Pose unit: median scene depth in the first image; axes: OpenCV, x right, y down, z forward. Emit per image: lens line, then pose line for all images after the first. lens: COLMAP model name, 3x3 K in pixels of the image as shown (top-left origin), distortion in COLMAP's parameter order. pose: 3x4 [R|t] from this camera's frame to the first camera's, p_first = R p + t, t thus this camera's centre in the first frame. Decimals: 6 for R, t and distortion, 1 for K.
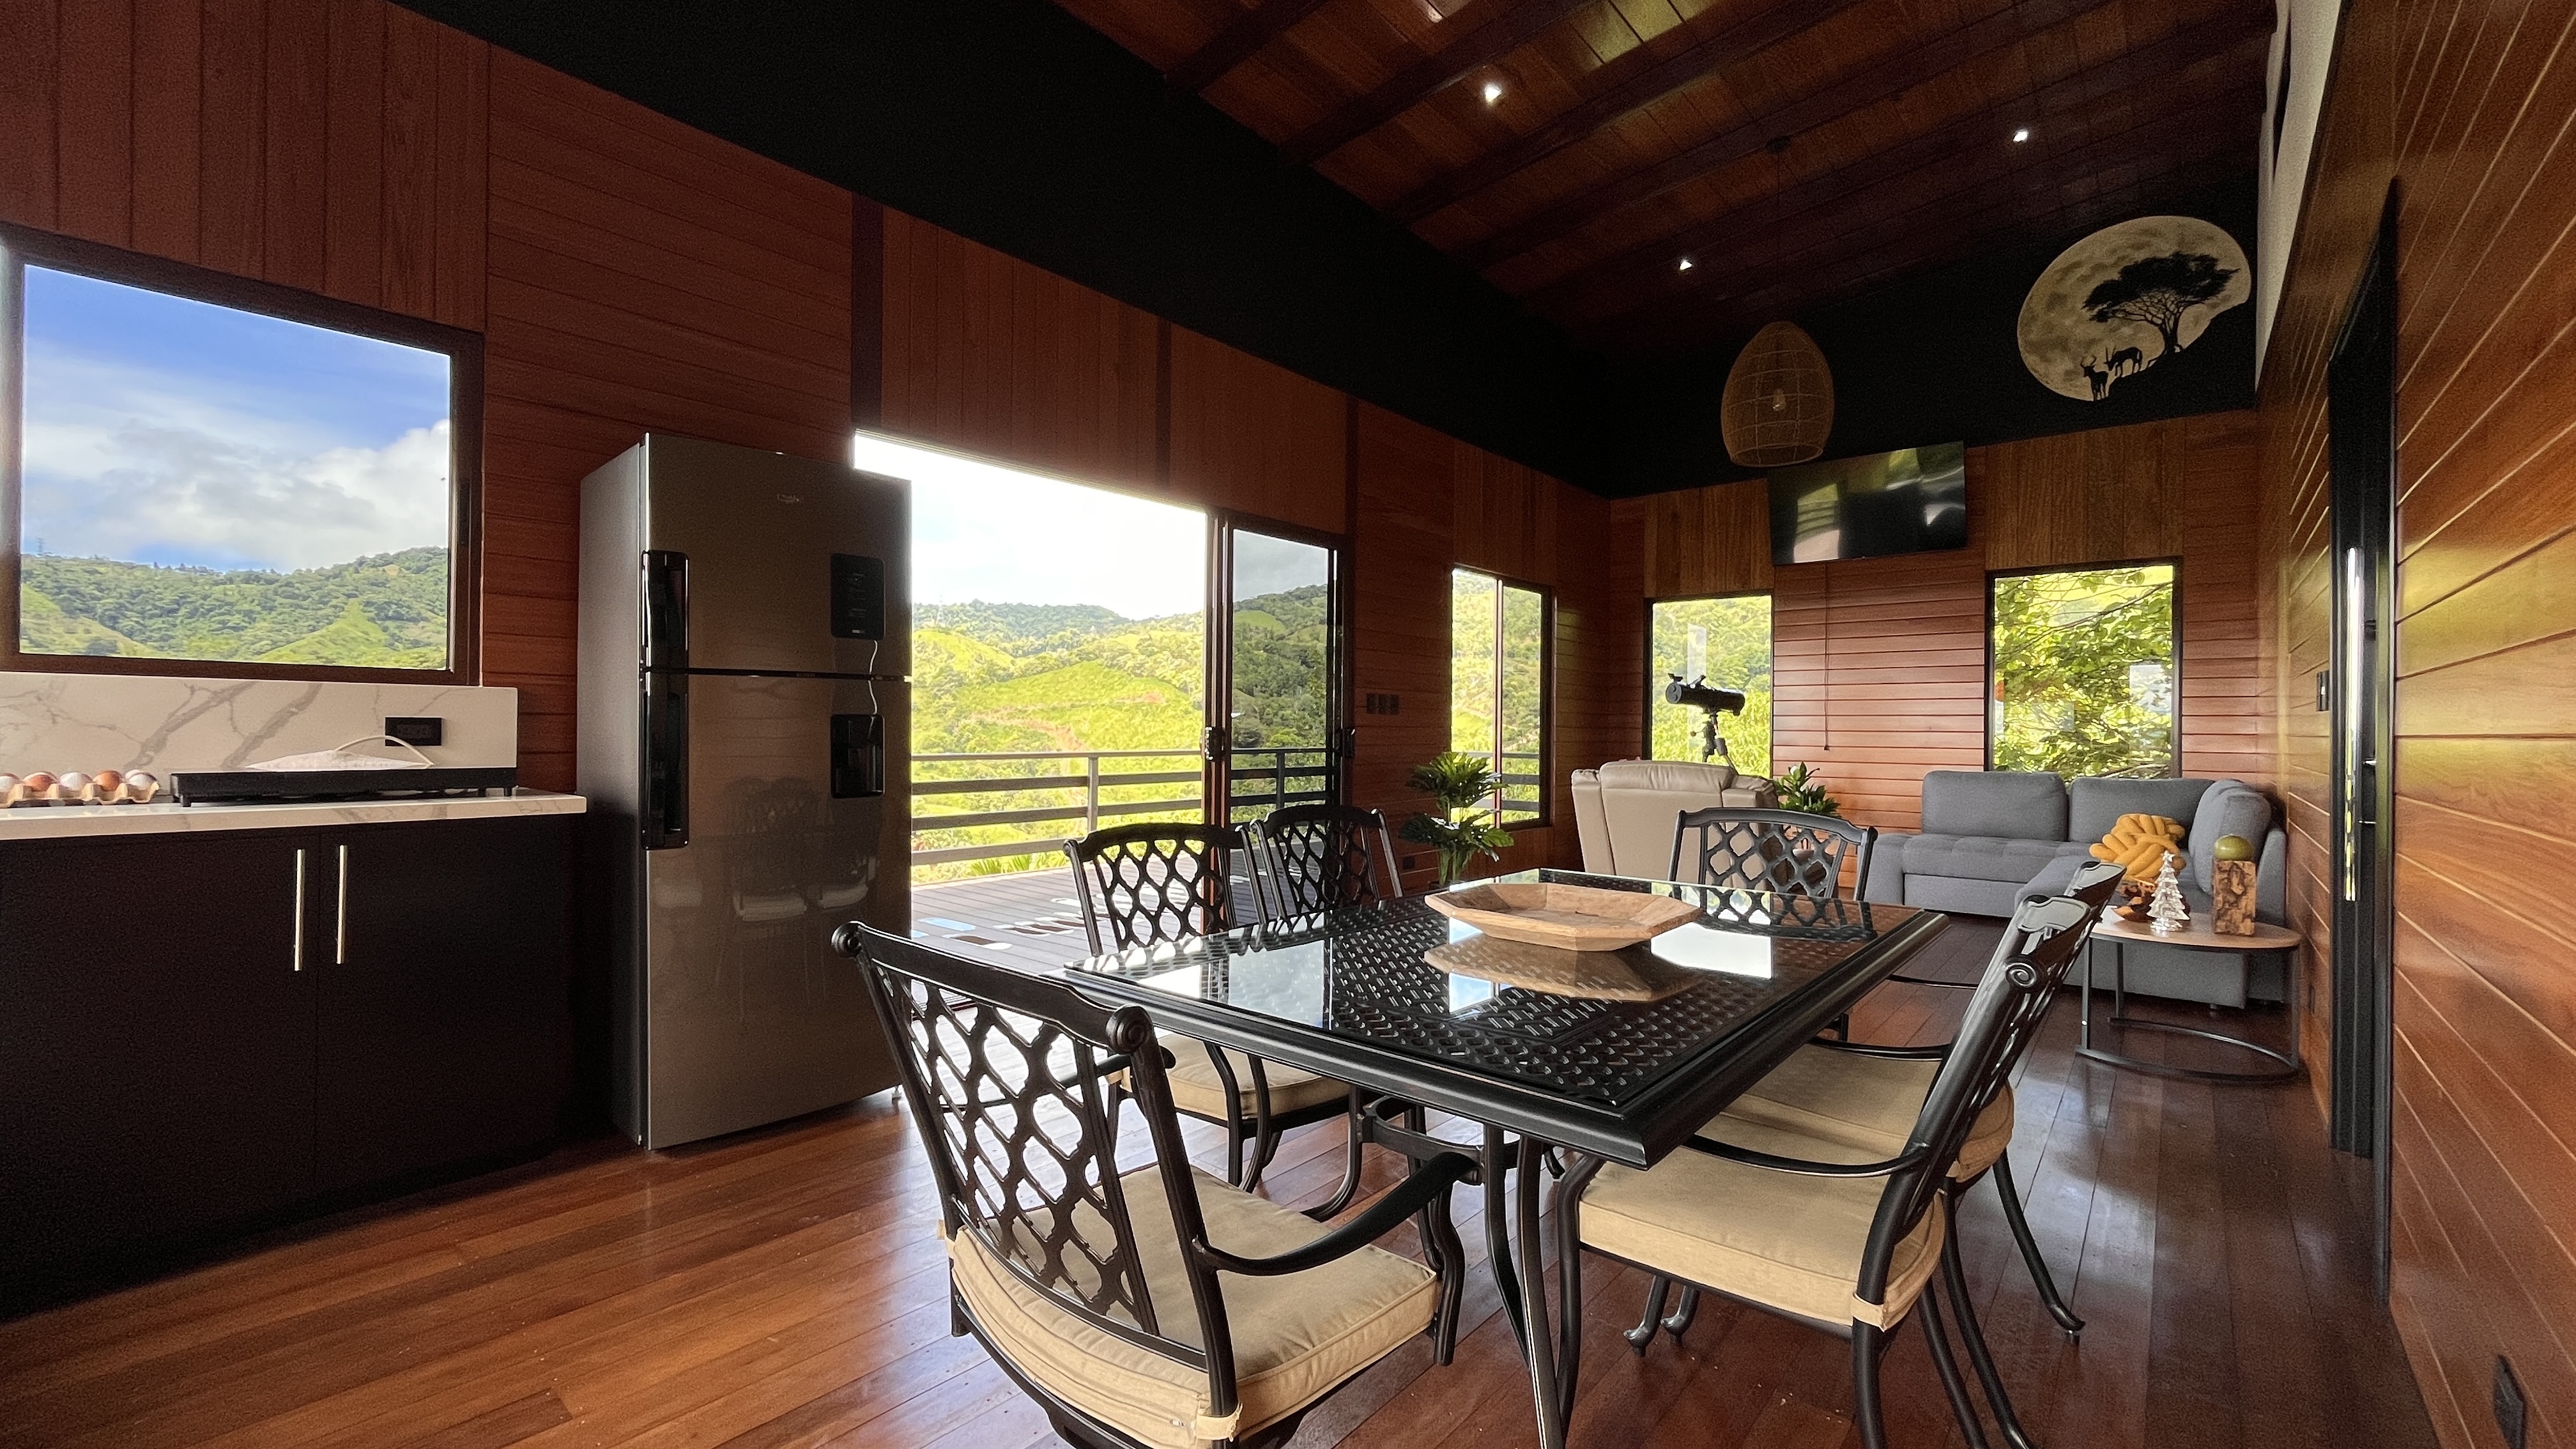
lens RADIAL K [[1044.9, 0, 1279.3], [0, 1044.9, 724.5], [0, 0, 1]] dist [-0.001768, -0.000090]
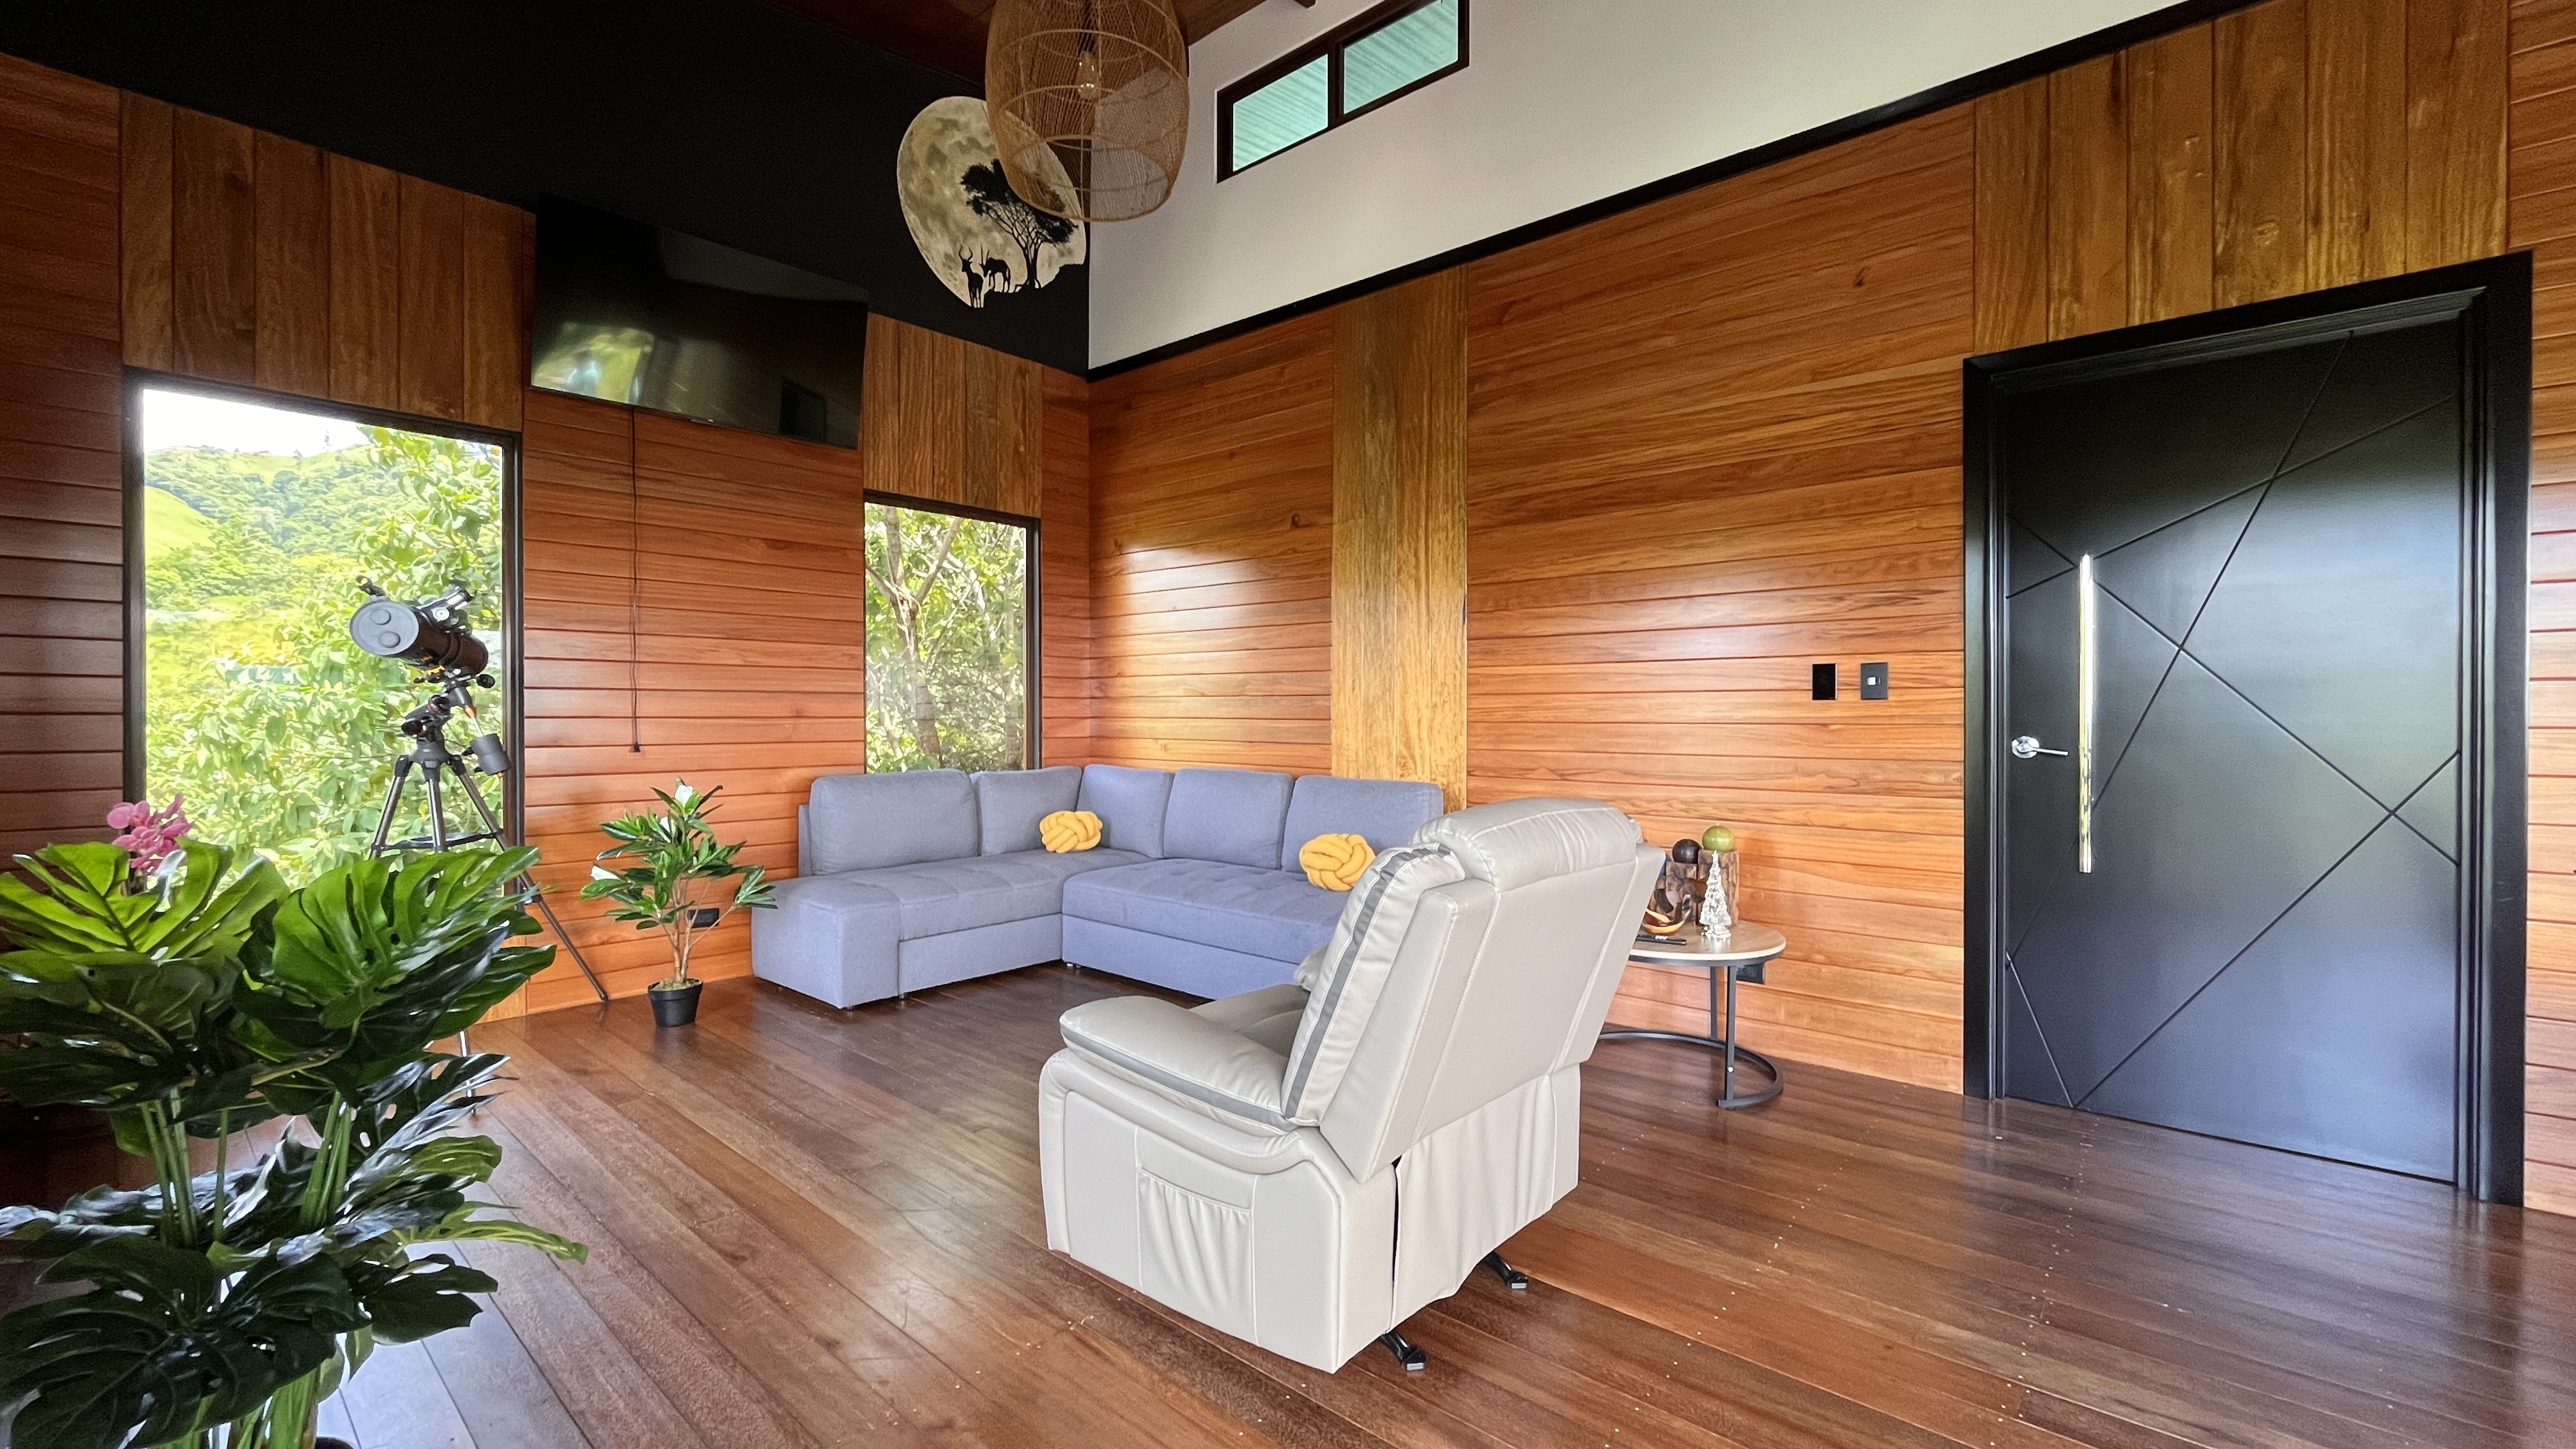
lens RADIAL K [[1044.9, 0, 1283.0], [0, 1044.9, 723.1], [0, 0, 1]] dist [-0.001768, -0.000090]
pose [[0.000680, -0.011568, 0.999933, -0.032819], [-0.002073, 0.999931, 0.011570, 0.002614], [-0.999998, -0.002080, 0.000656, 0.807661]]
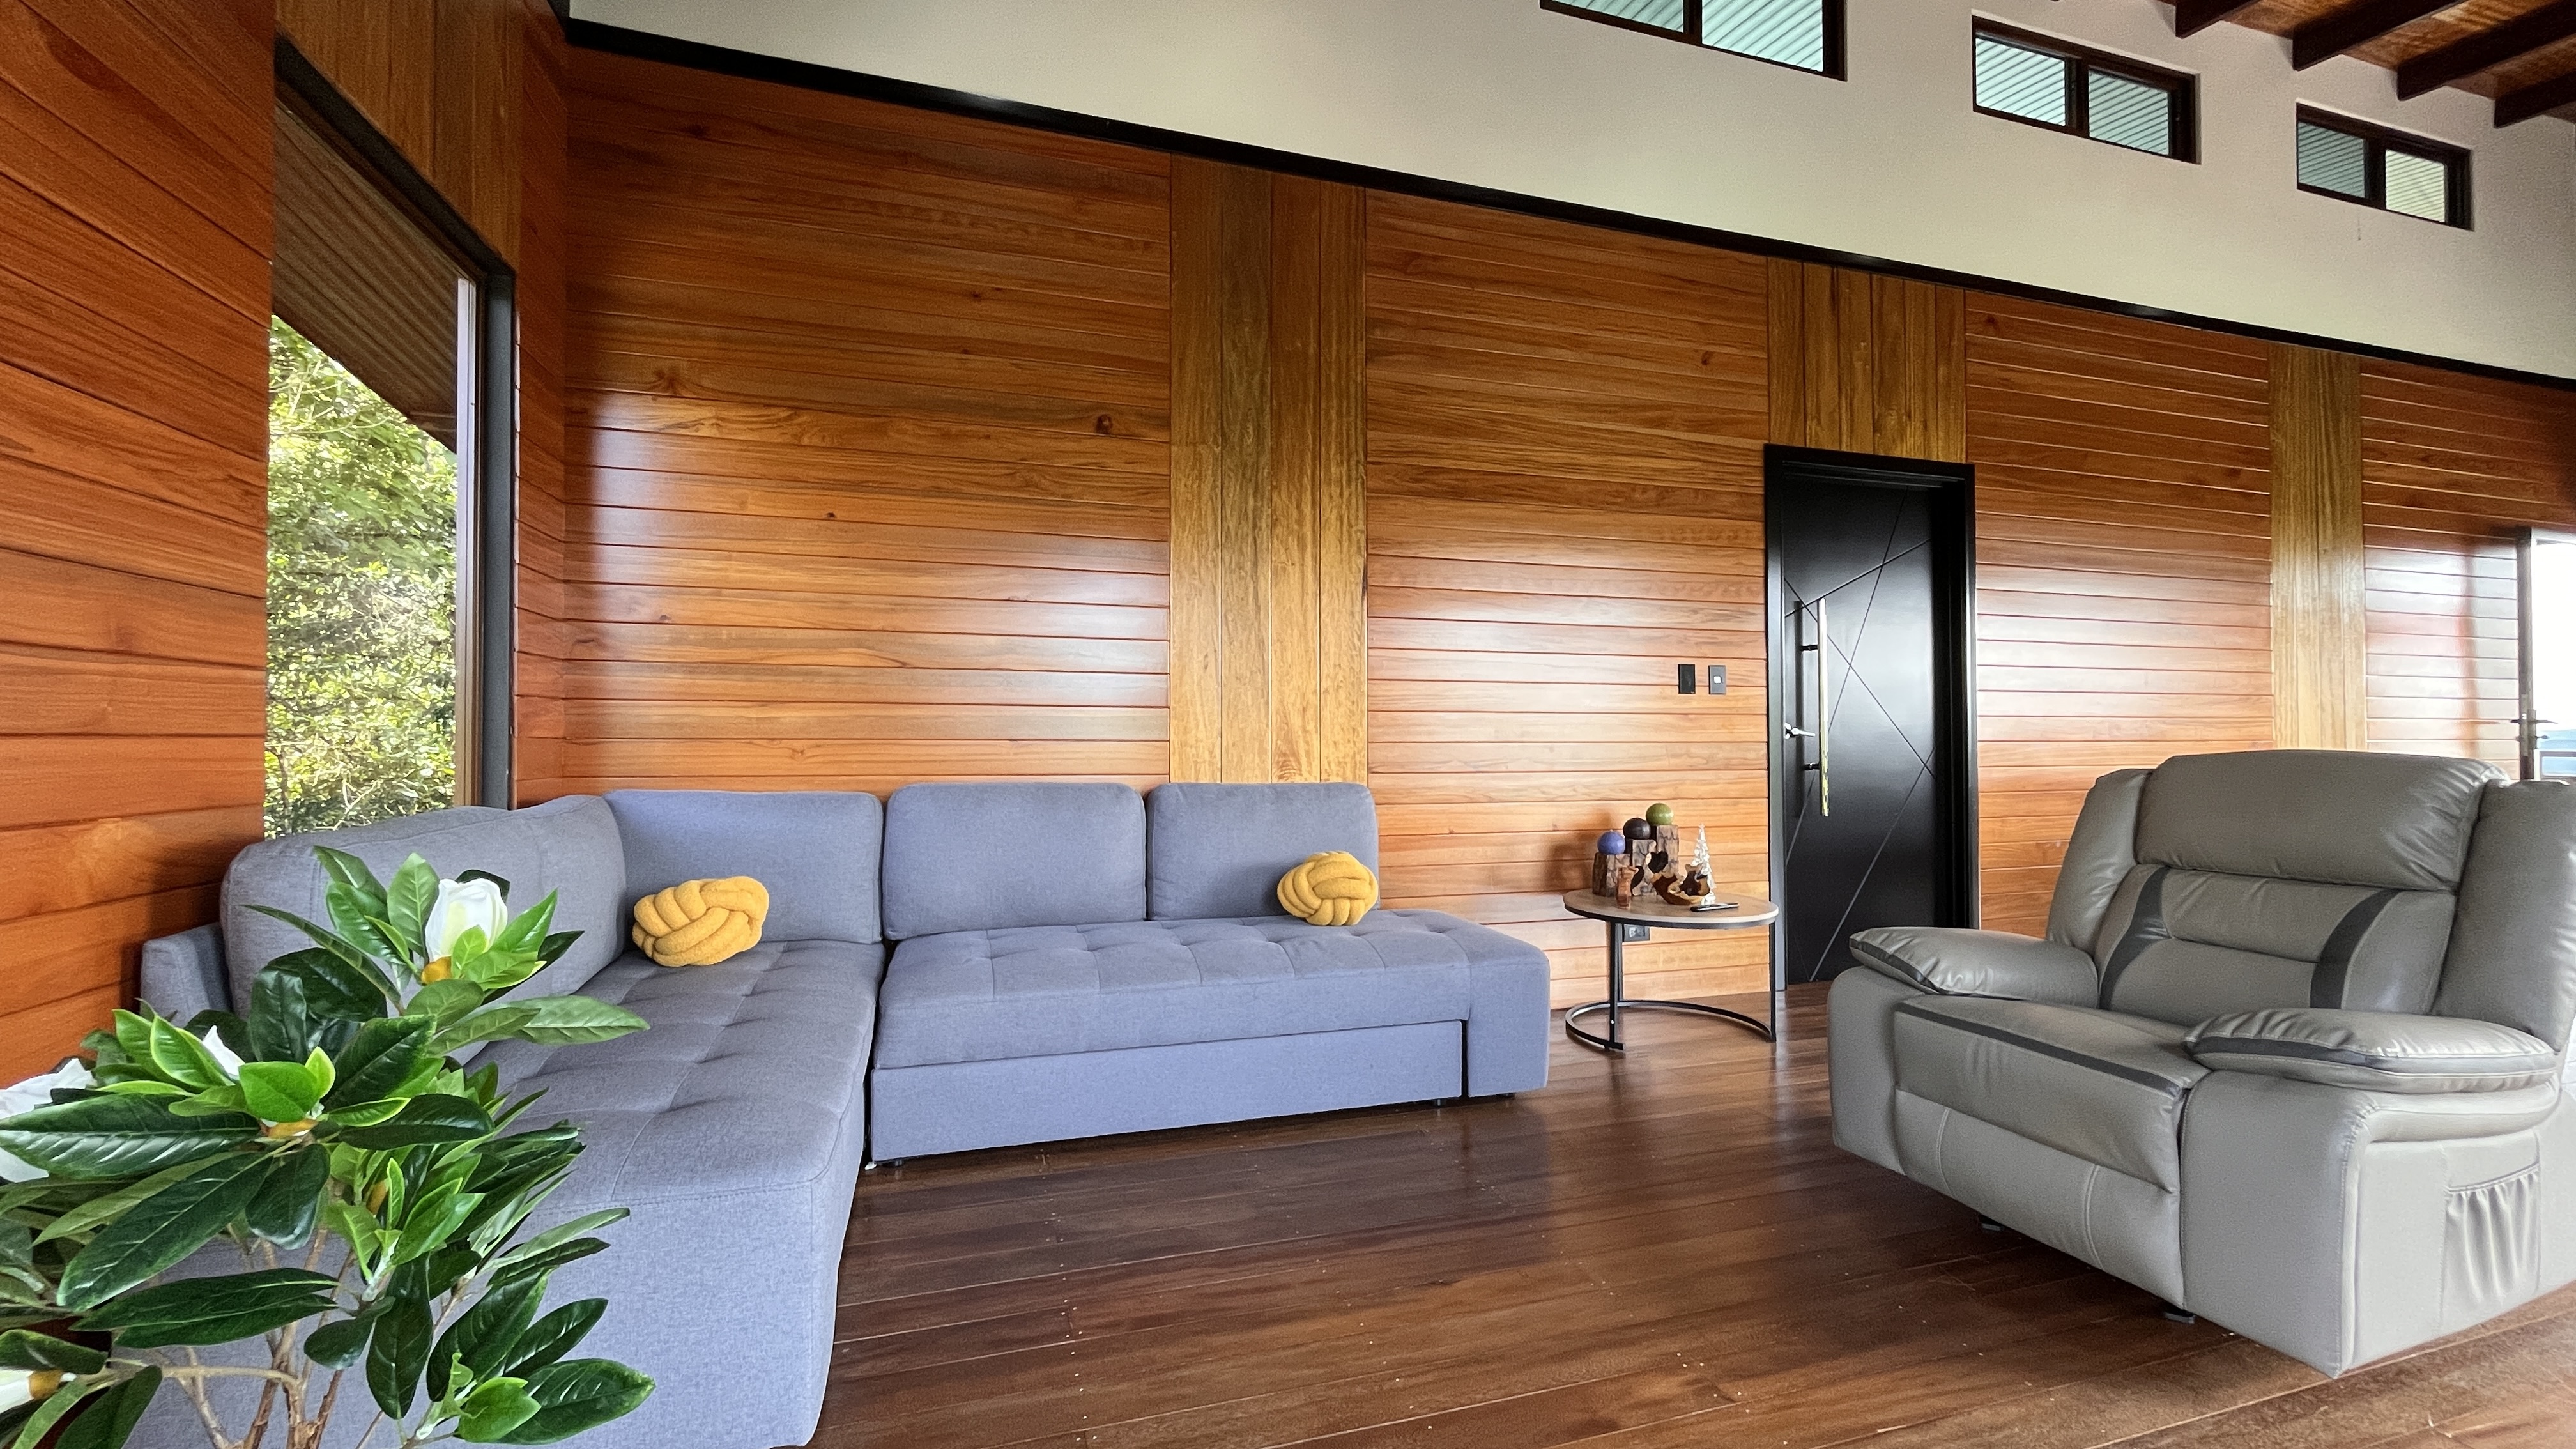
lens RADIAL K [[1044.9, 0, 1284.6], [0, 1044.9, 728.3], [0, 0, 1]] dist [-0.001768, -0.000090]
pose [[-0.854125, 0.002130, 0.520064, 0.388090], [-0.004352, 0.999927, -0.011243, 0.026520], [-0.520050, -0.011866, -0.854053, 1.224201]]
